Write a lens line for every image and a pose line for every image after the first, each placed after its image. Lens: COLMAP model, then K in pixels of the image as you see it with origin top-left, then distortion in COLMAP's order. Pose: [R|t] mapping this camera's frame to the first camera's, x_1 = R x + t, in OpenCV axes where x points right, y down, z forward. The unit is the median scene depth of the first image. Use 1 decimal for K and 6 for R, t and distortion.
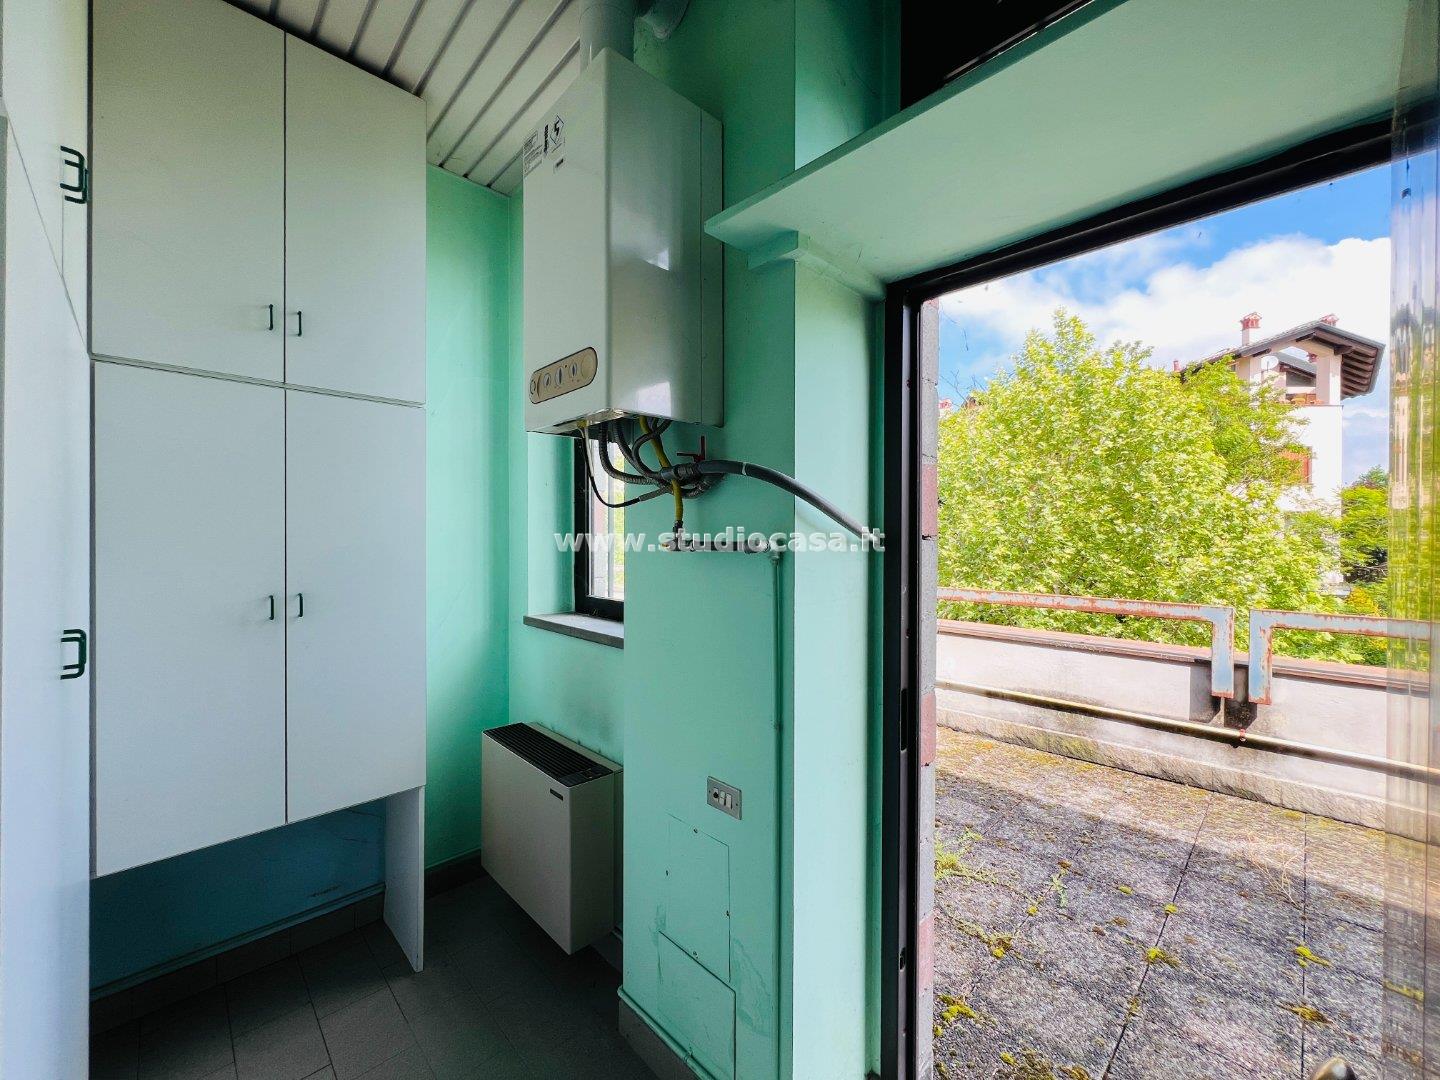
lens RADIAL K [[578.7, 0, 718.6], [0, 578.7, 539.6], [0, 0, 1]] dist [0.000428, -0.000043]
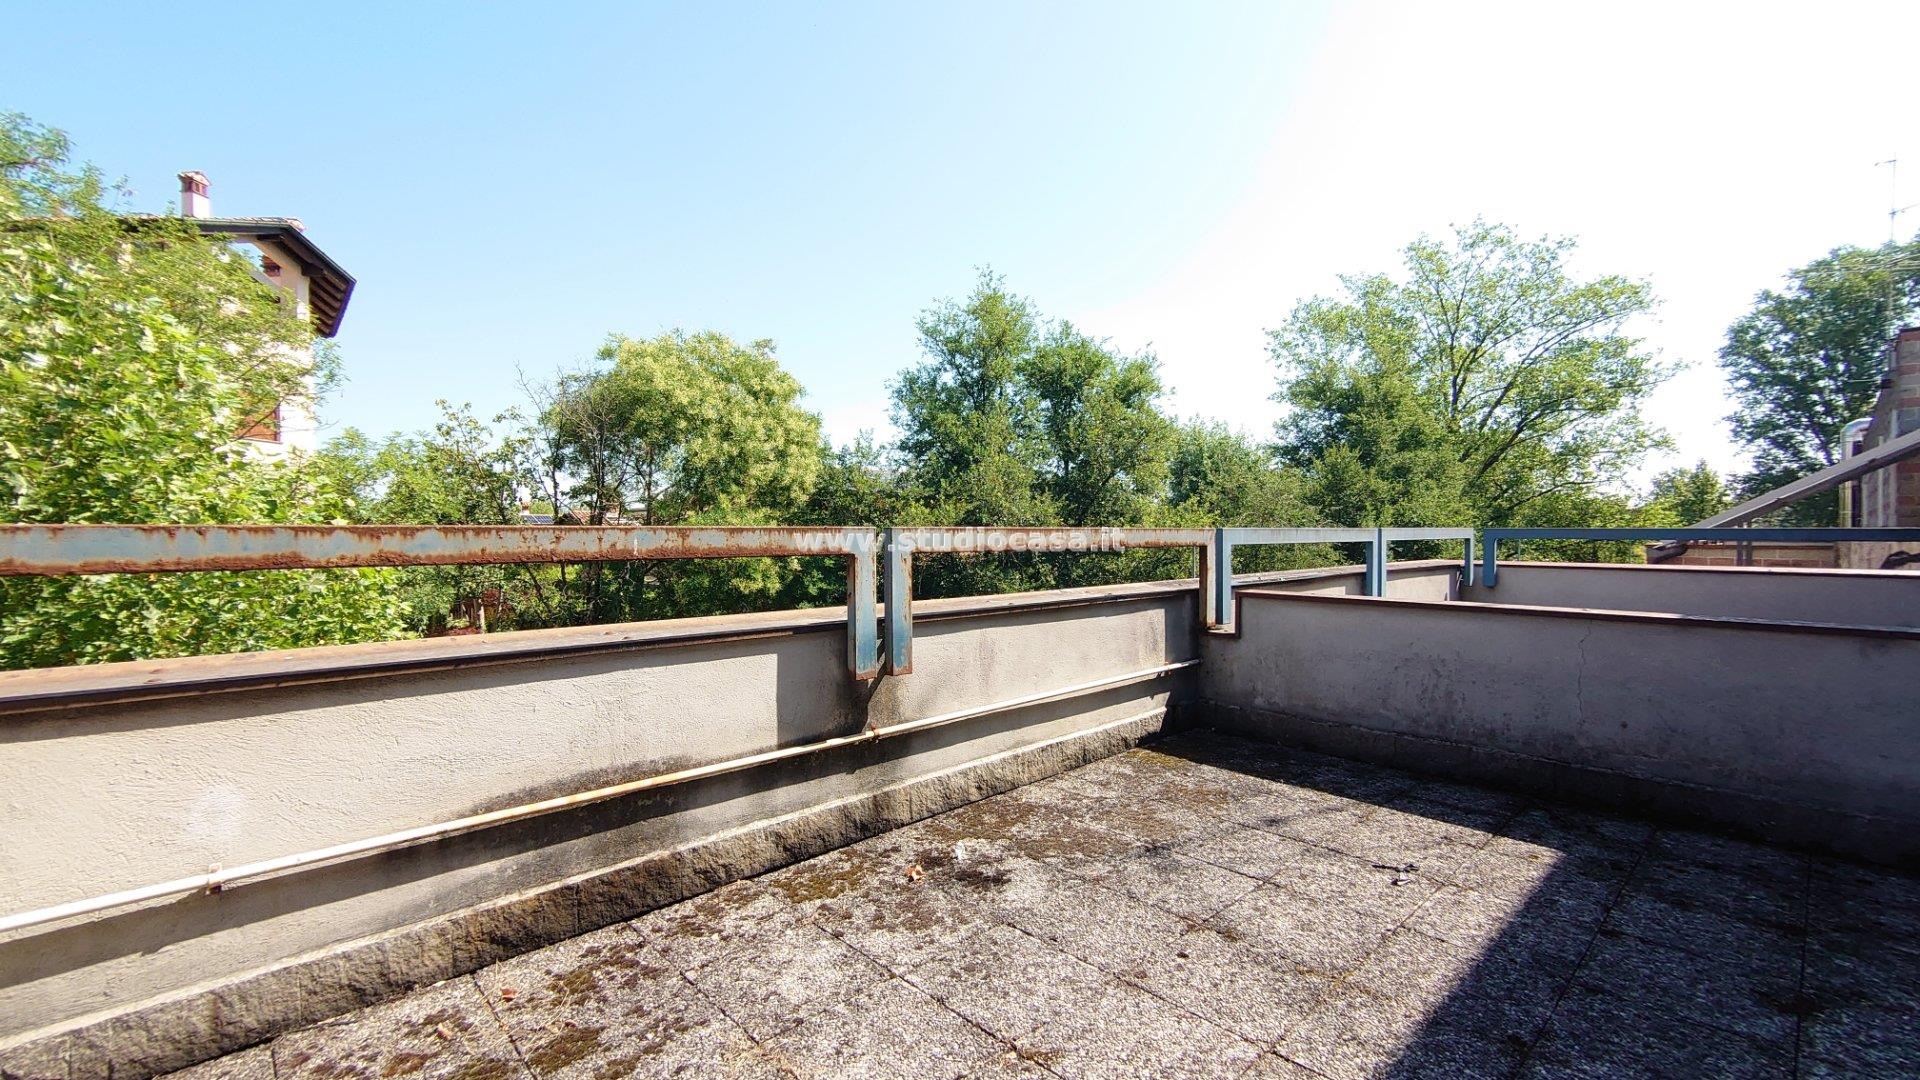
lens RADIAL K [[817.1, 0, 970.6], [0, 817.1, 544.1], [0, 0, 1]] dist [0.004427, -0.001256]
pose [[0.017215, -0.022221, 0.999605, 0.034091], [0.007818, 0.999725, 0.022089, 0.106944], [-0.999821, 0.007435, 0.017384, 0.812766]]
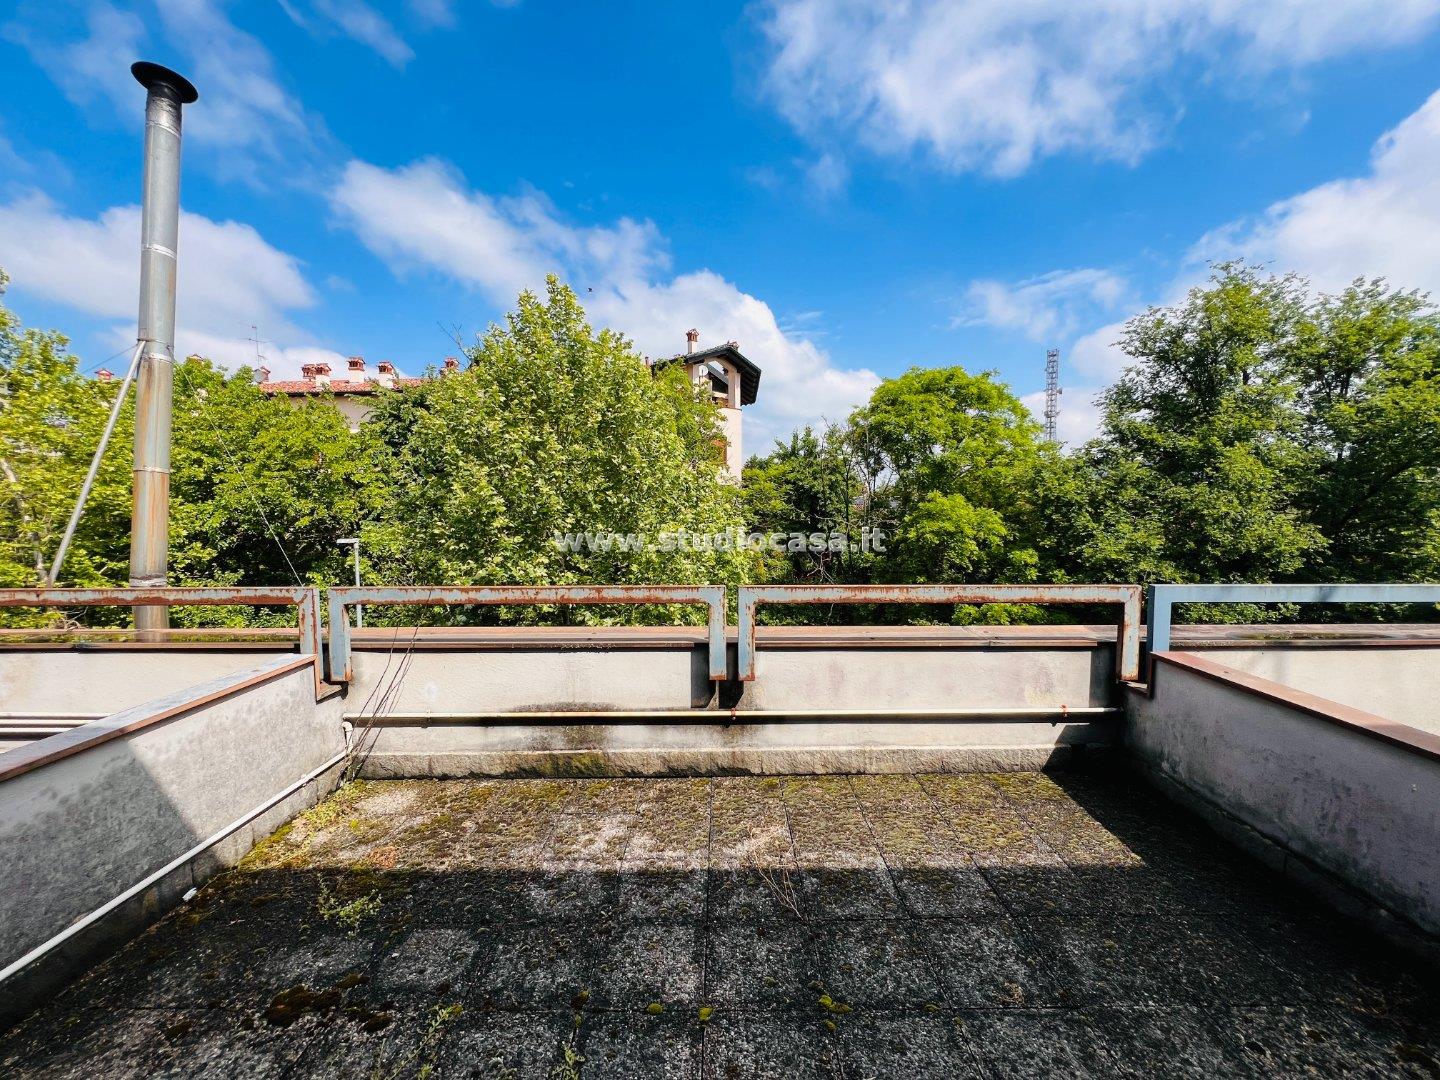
lens RADIAL K [[578.7, 0, 719.1], [0, 578.7, 542.4], [0, 0, 1]] dist [0.000428, -0.000043]
pose [[0.701443, -0.052926, 0.710758, 0.188475], [0.009783, 0.997860, 0.064651, -0.015662], [-0.712659, -0.038395, 0.700459, 0.312941]]
